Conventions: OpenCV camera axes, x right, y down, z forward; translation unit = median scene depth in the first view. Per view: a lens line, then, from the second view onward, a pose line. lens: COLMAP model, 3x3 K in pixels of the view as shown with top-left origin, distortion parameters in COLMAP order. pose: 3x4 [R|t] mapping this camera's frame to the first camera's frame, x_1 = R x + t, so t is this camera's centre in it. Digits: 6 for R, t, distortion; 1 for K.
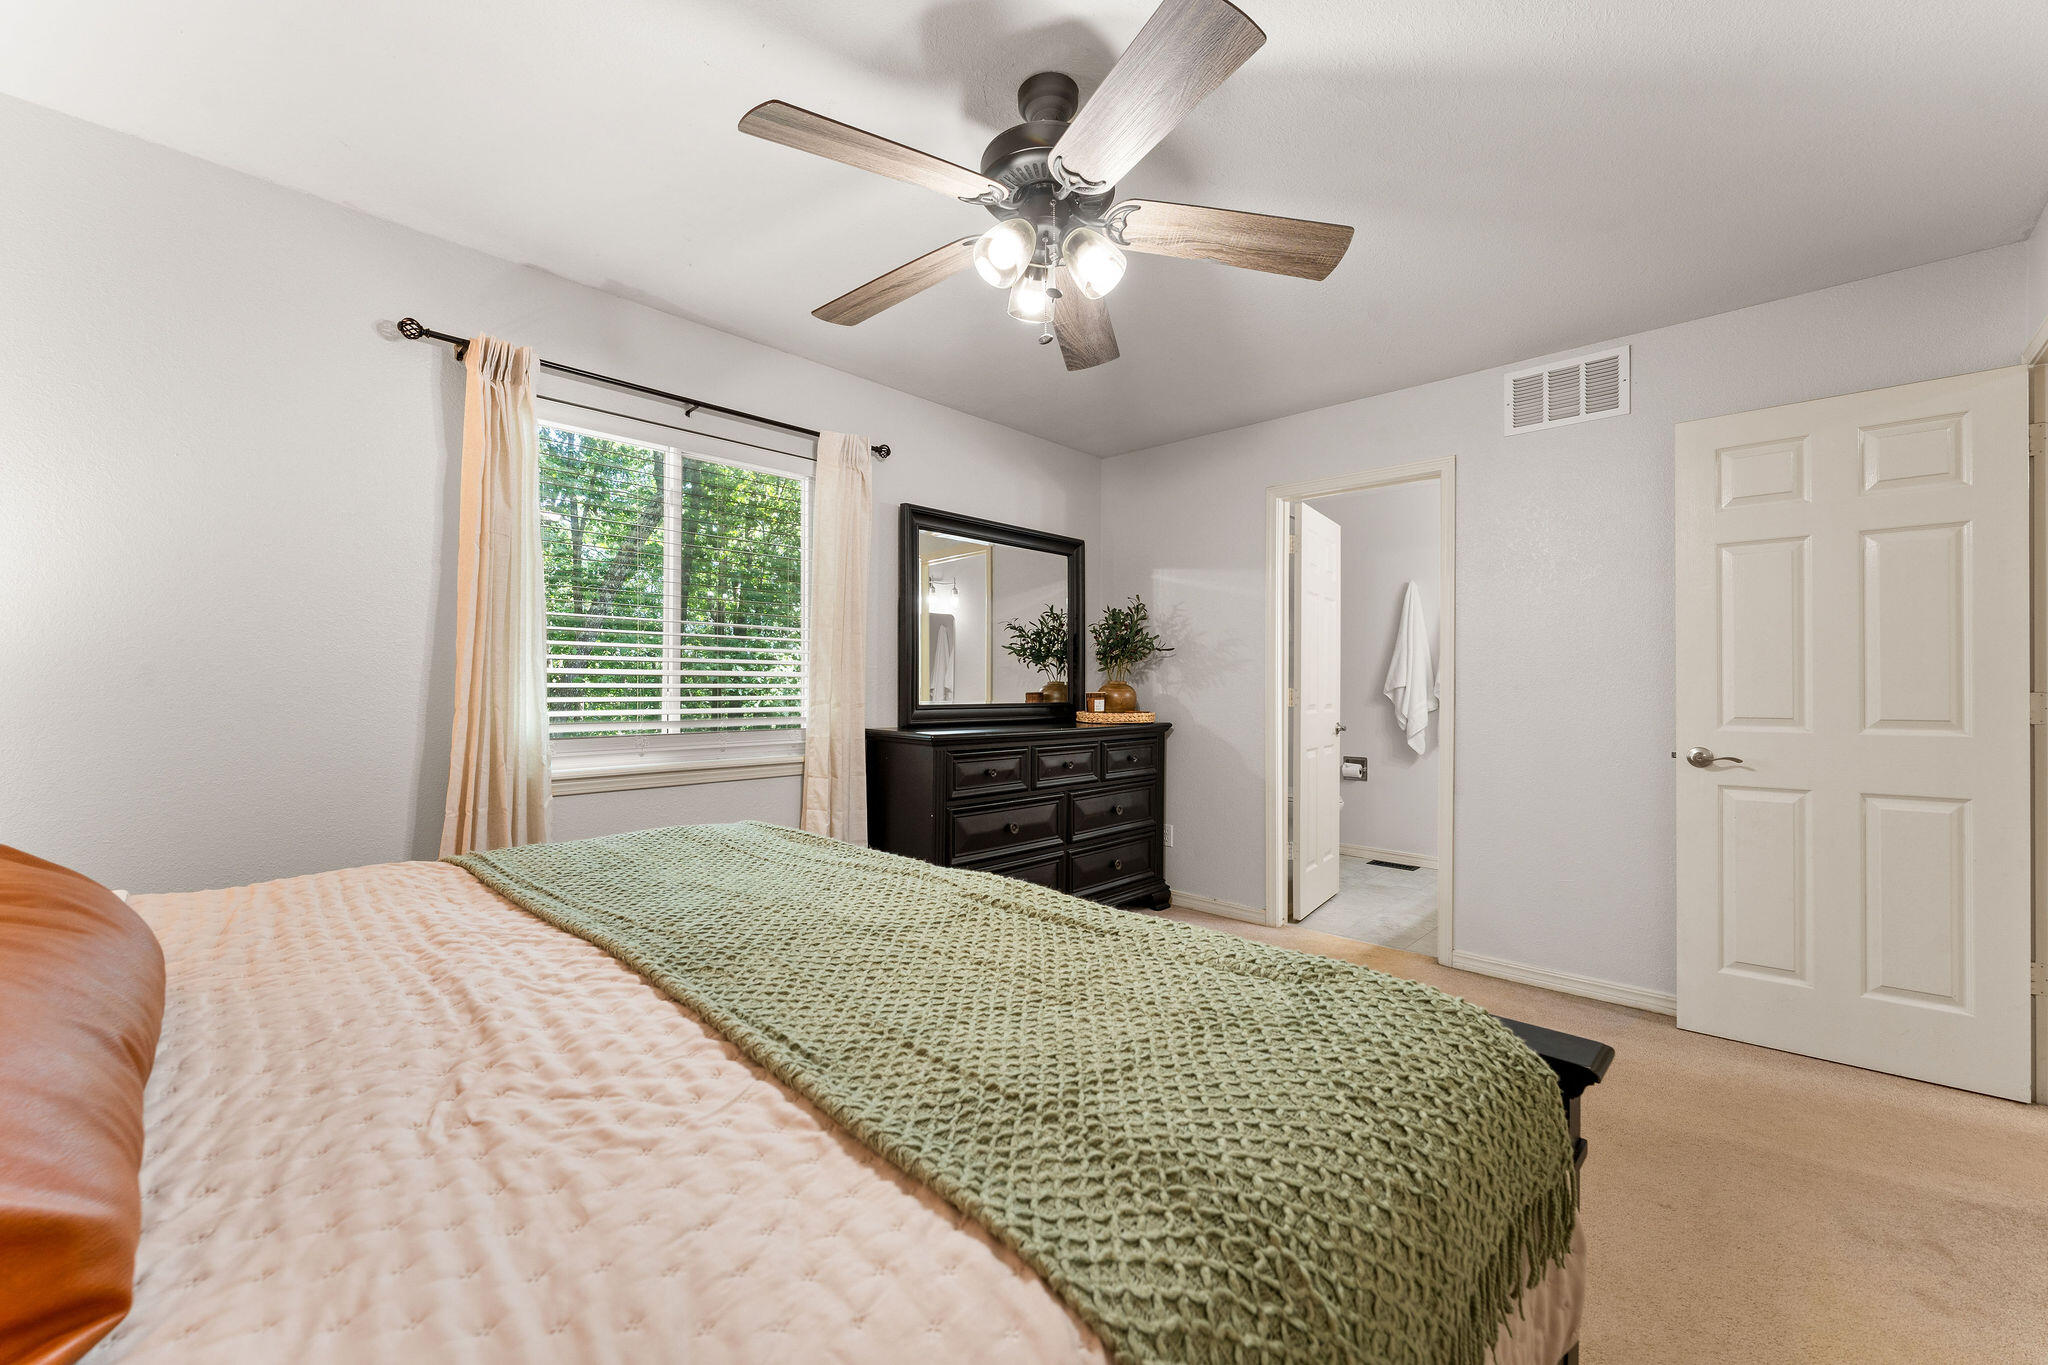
lens RADIAL K [[809.4, 0, 1022.3], [0, 809.4, 679.5], [0, 0, 1]] dist [-0.003889, -0.000189]
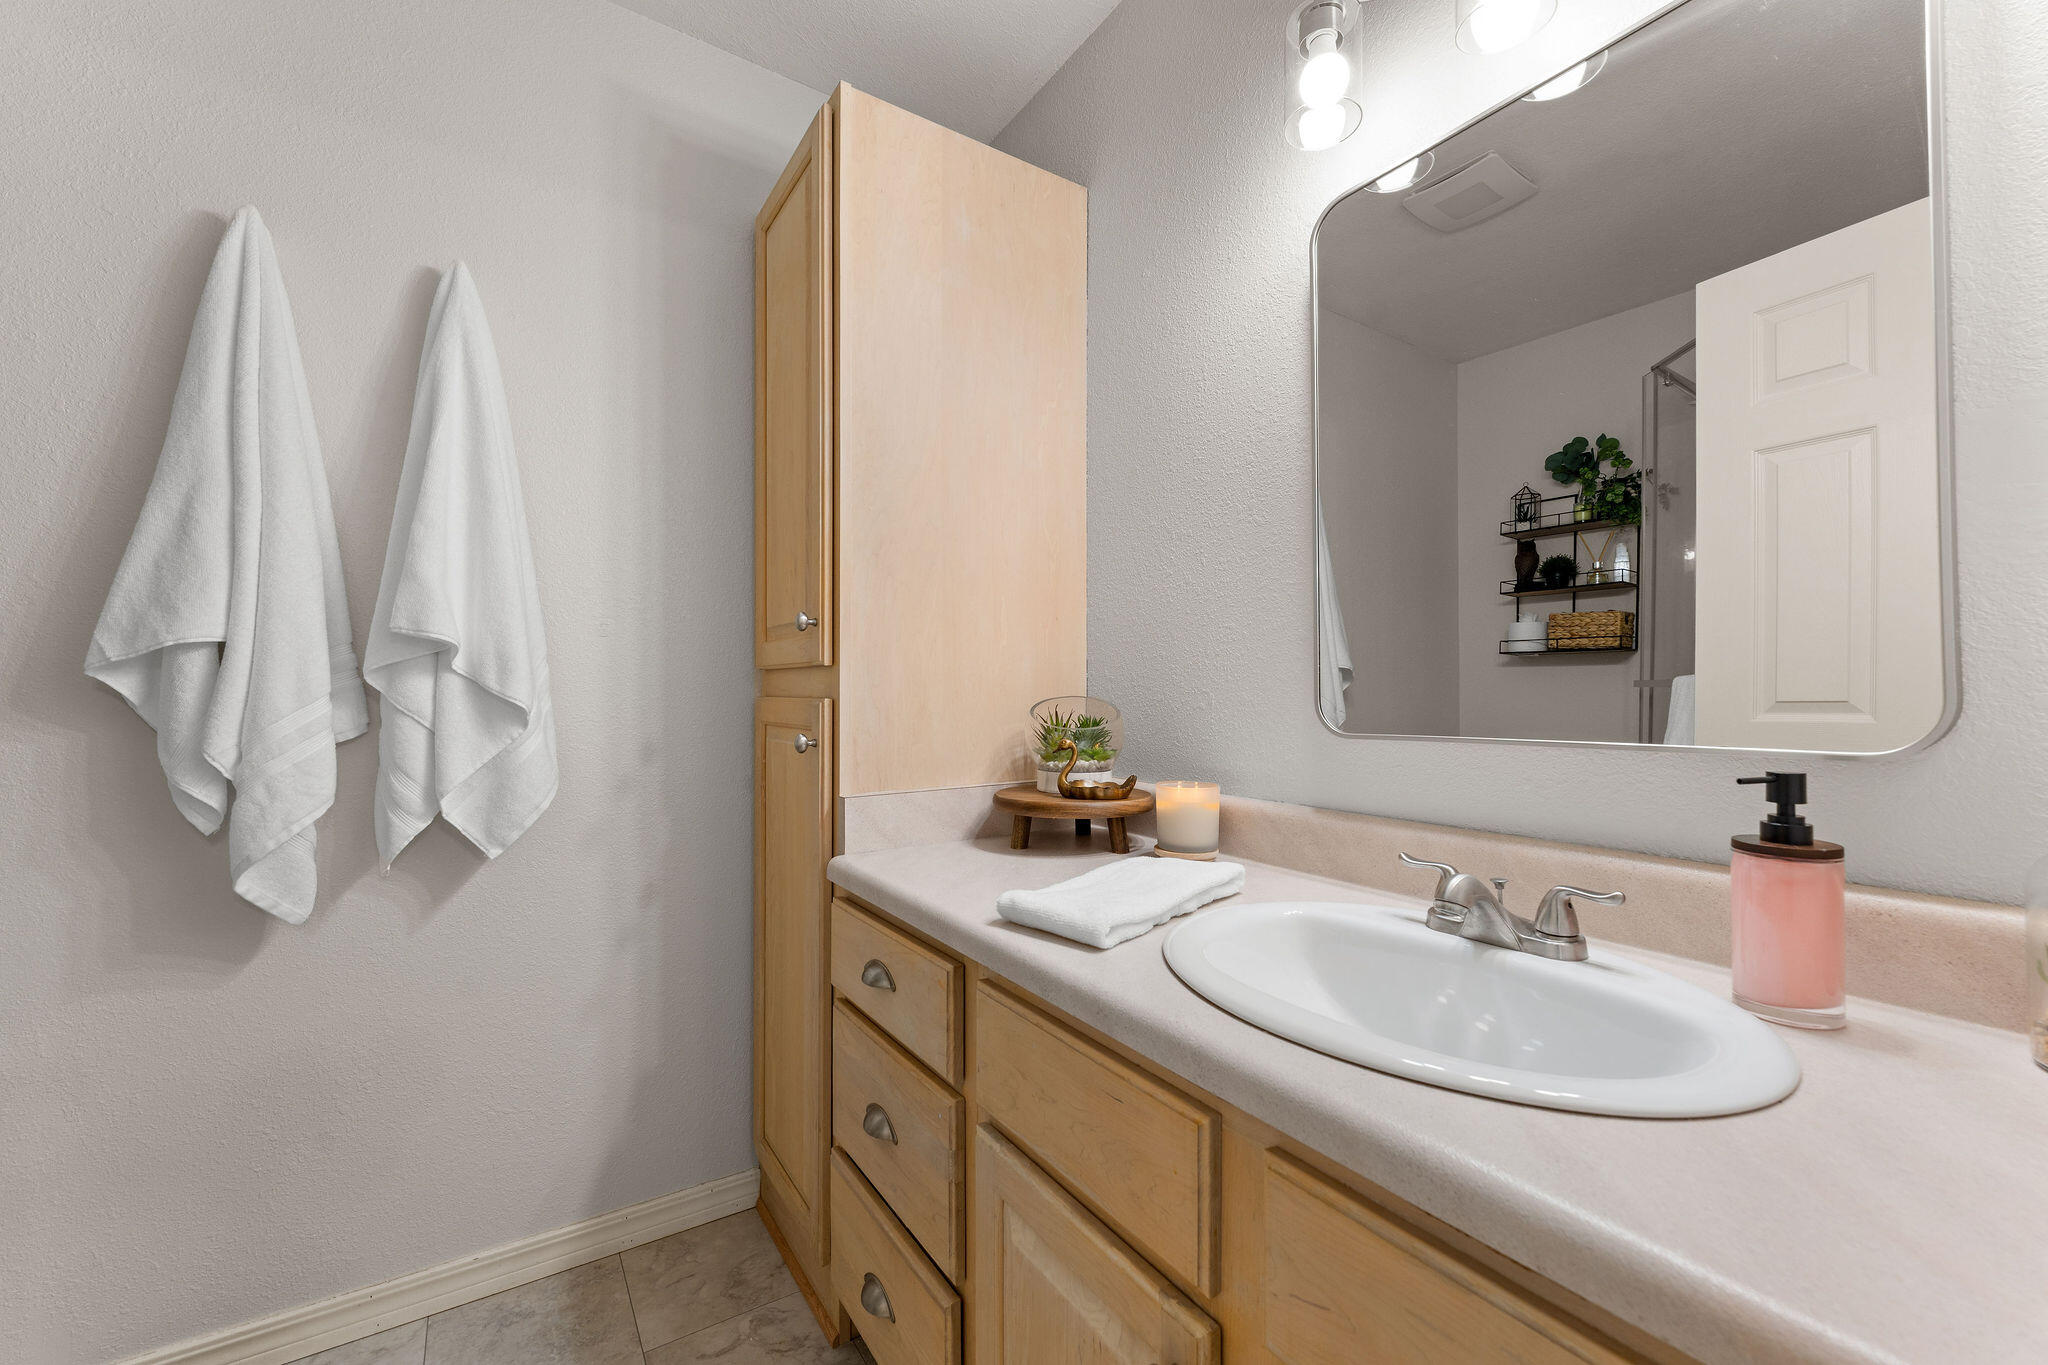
lens RADIAL K [[809.4, 0, 1021.2], [0, 809.4, 683.5], [0, 0, 1]] dist [-0.003889, -0.000189]
pose [[0.231033, 0.006947, 0.972921, 0.304686], [-0.006920, 0.999961, -0.005497, 0.020137], [-0.972921, -0.005463, 0.231072, 0.727026]]
